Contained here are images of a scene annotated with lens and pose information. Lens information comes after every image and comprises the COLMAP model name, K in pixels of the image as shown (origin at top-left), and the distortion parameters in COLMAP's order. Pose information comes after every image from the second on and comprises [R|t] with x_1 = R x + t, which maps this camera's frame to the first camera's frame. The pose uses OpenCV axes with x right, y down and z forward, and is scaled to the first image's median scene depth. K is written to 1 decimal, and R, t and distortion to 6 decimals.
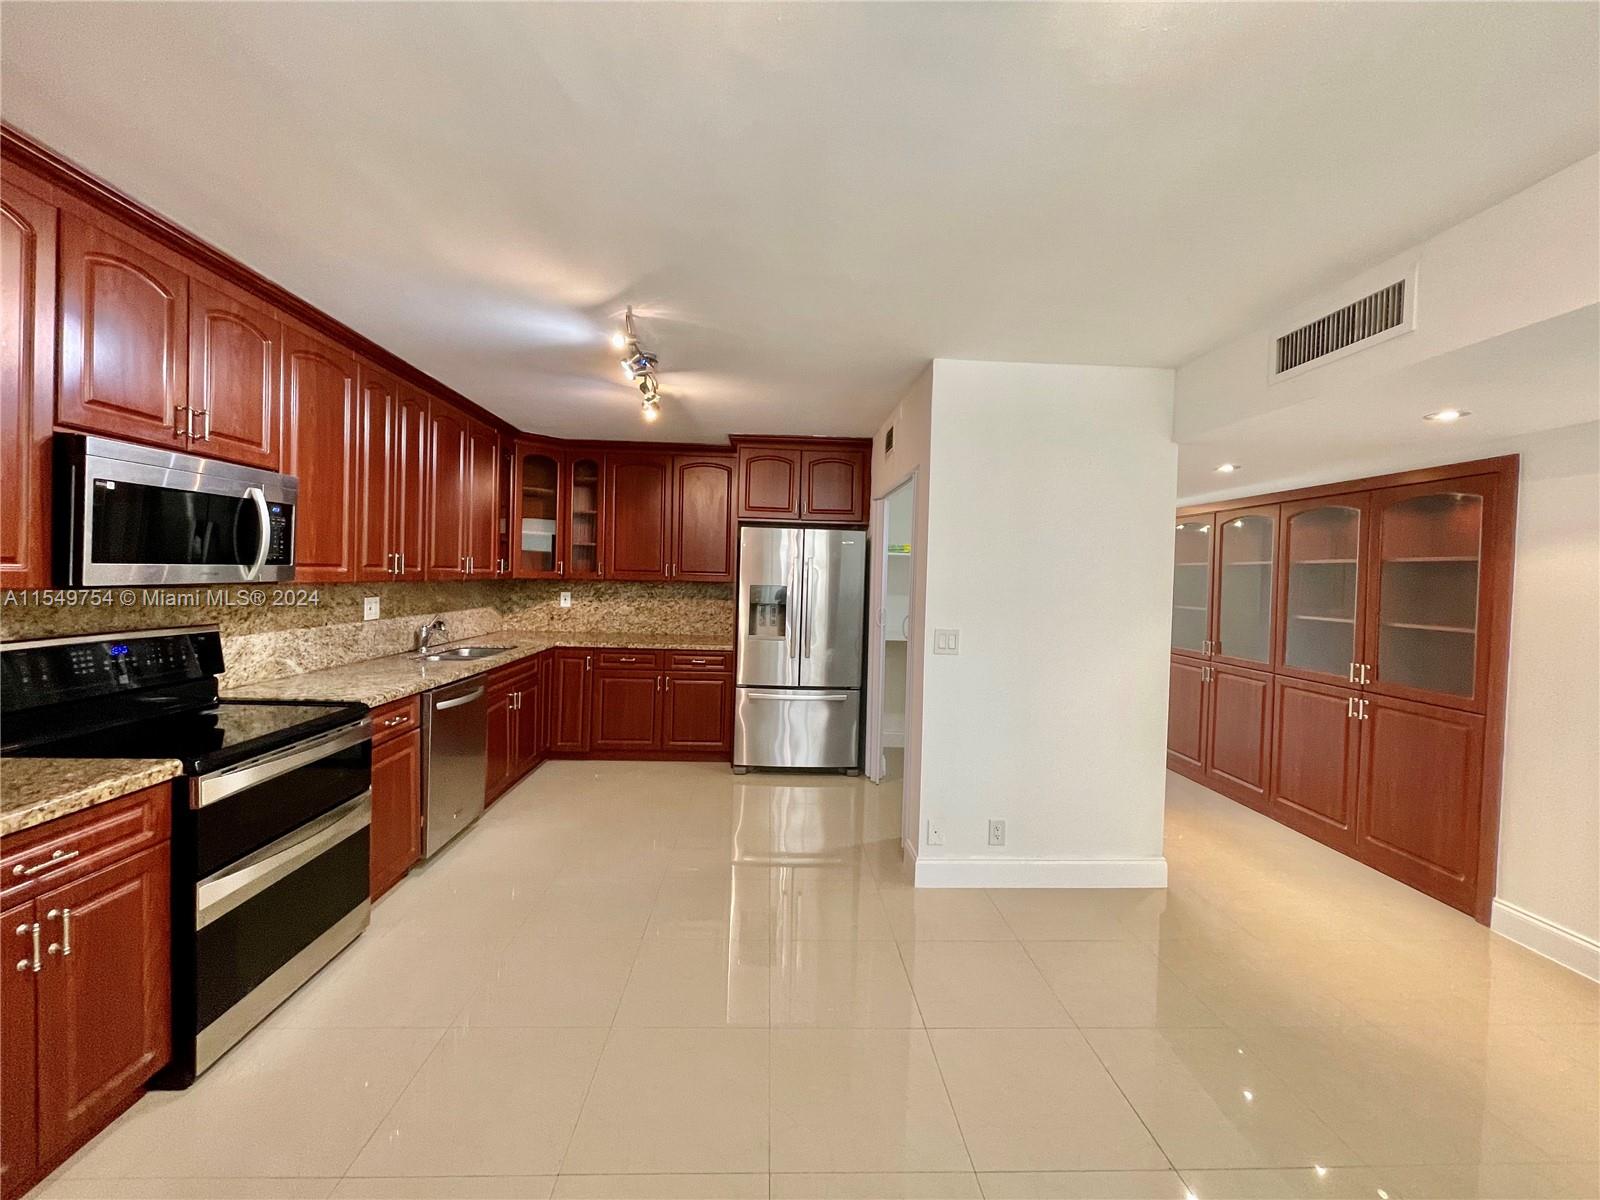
lens RADIAL K [[645.4, 0, 797.1], [0, 645.4, 590.2], [0, 0, 1]] dist [0.000275, -0.000840]
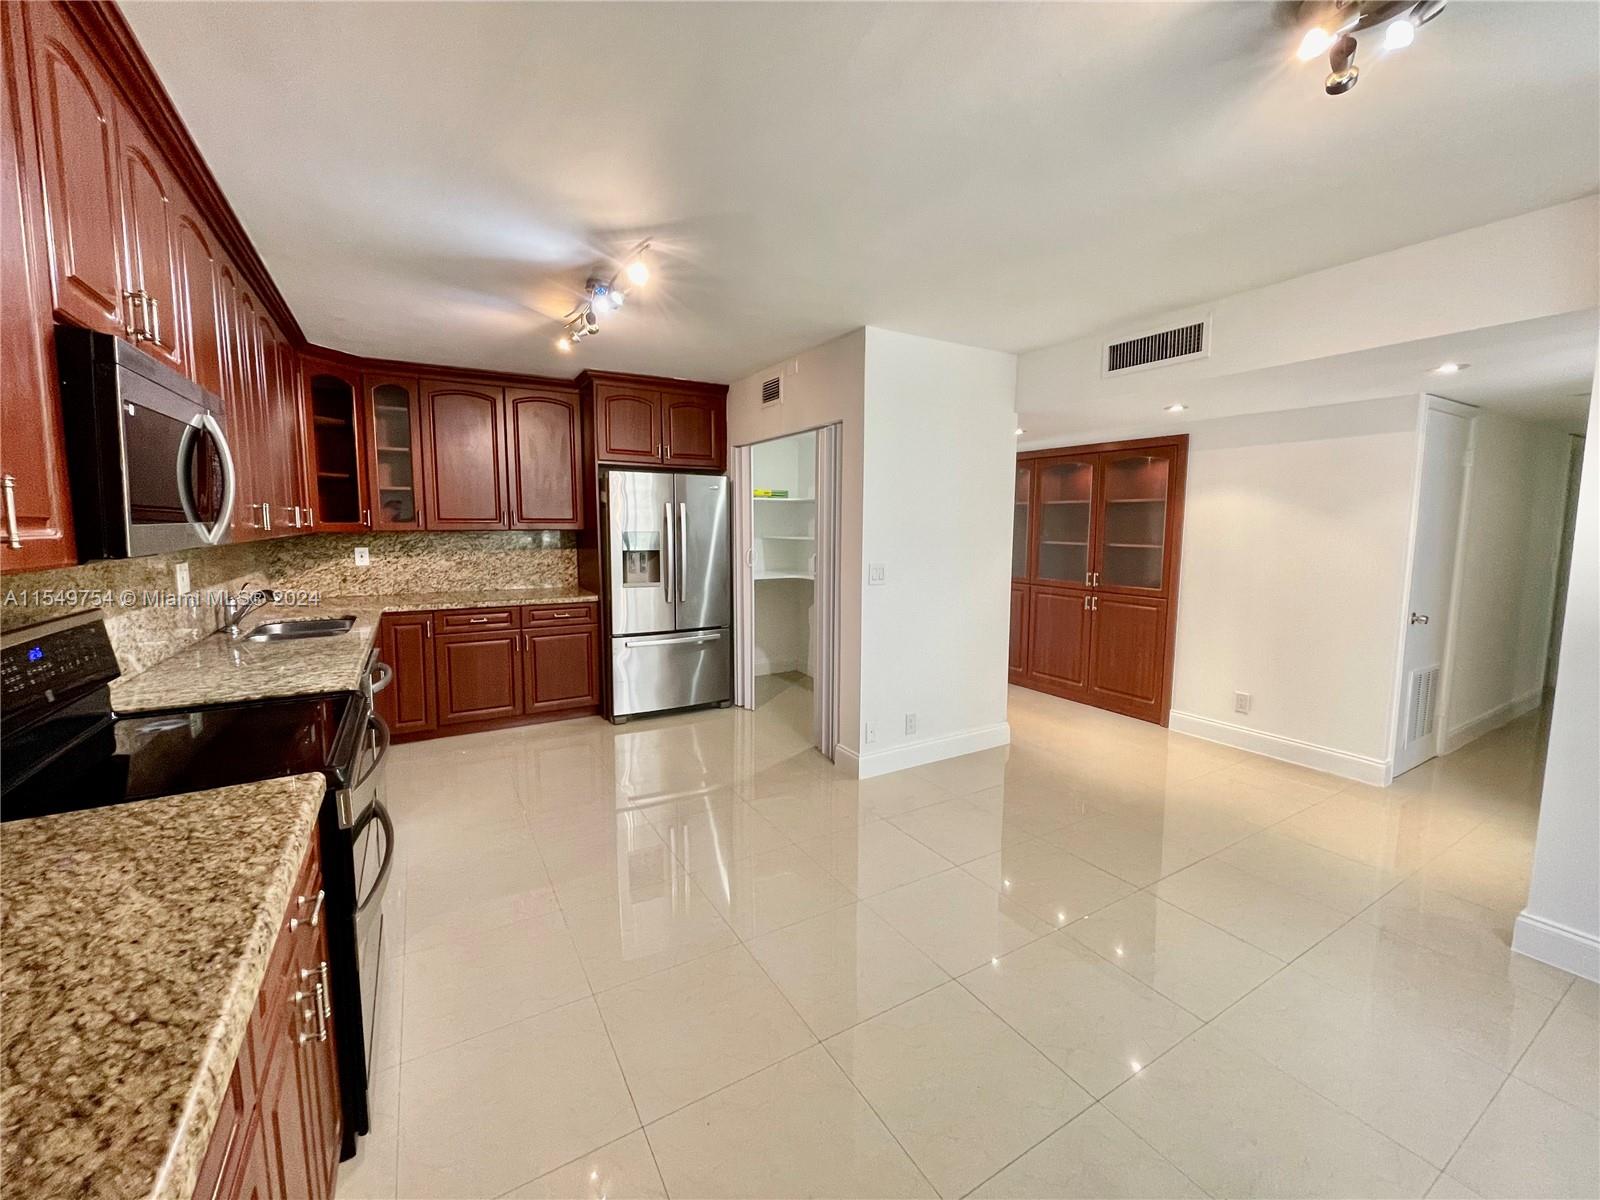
lens RADIAL K [[645.4, 0, 797.1], [0, 645.4, 590.2], [0, 0, 1]] dist [0.000275, -0.000840]
pose [[0.881423, -0.072365, 0.466751, -0.403041], [0.030106, 0.994792, 0.097380, -0.009556], [-0.471367, -0.071781, 0.879011, 0.024172]]
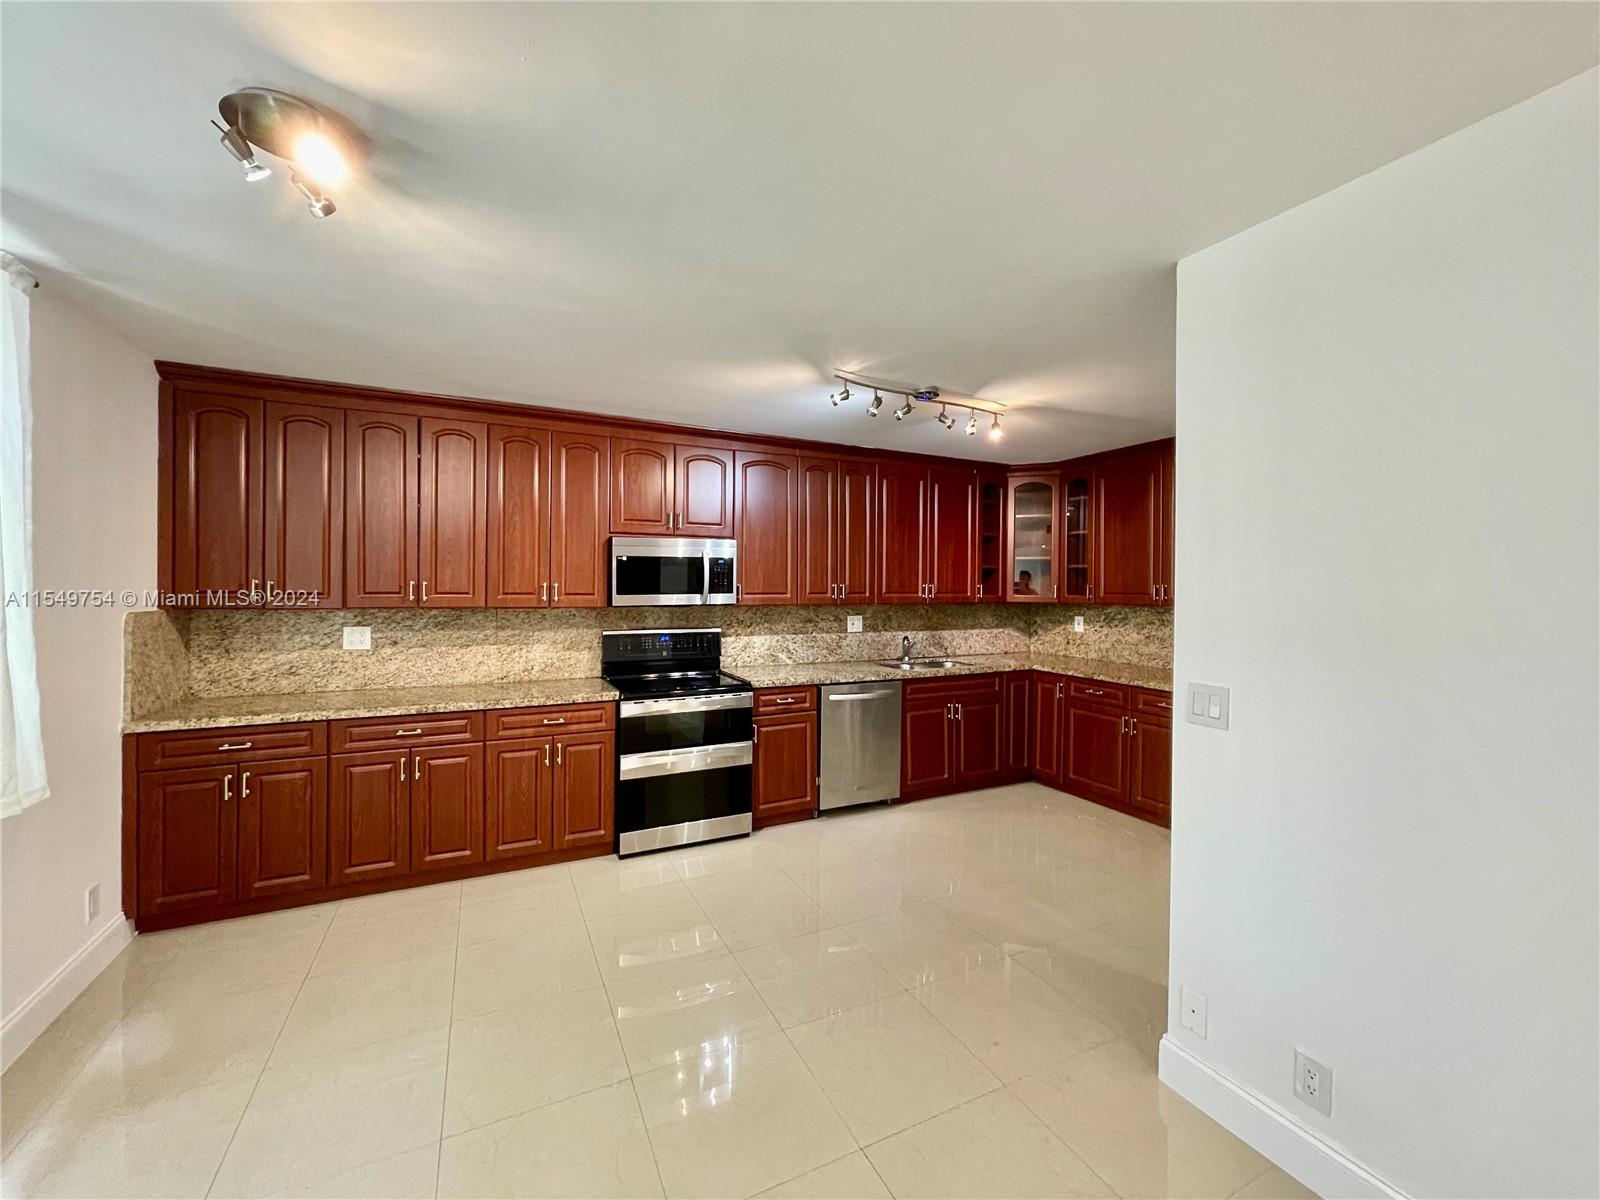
lens RADIAL K [[645.0, 0, 806.2], [0, 645.0, 583.9], [0, 0, 1]] dist [0.000771, -0.000149]
pose [[0.392235, -0.025144, -0.919521, 0.584568], [-0.017578, 0.999239, -0.034822, -0.007472], [0.919697, 0.029822, 0.391495, 0.378911]]
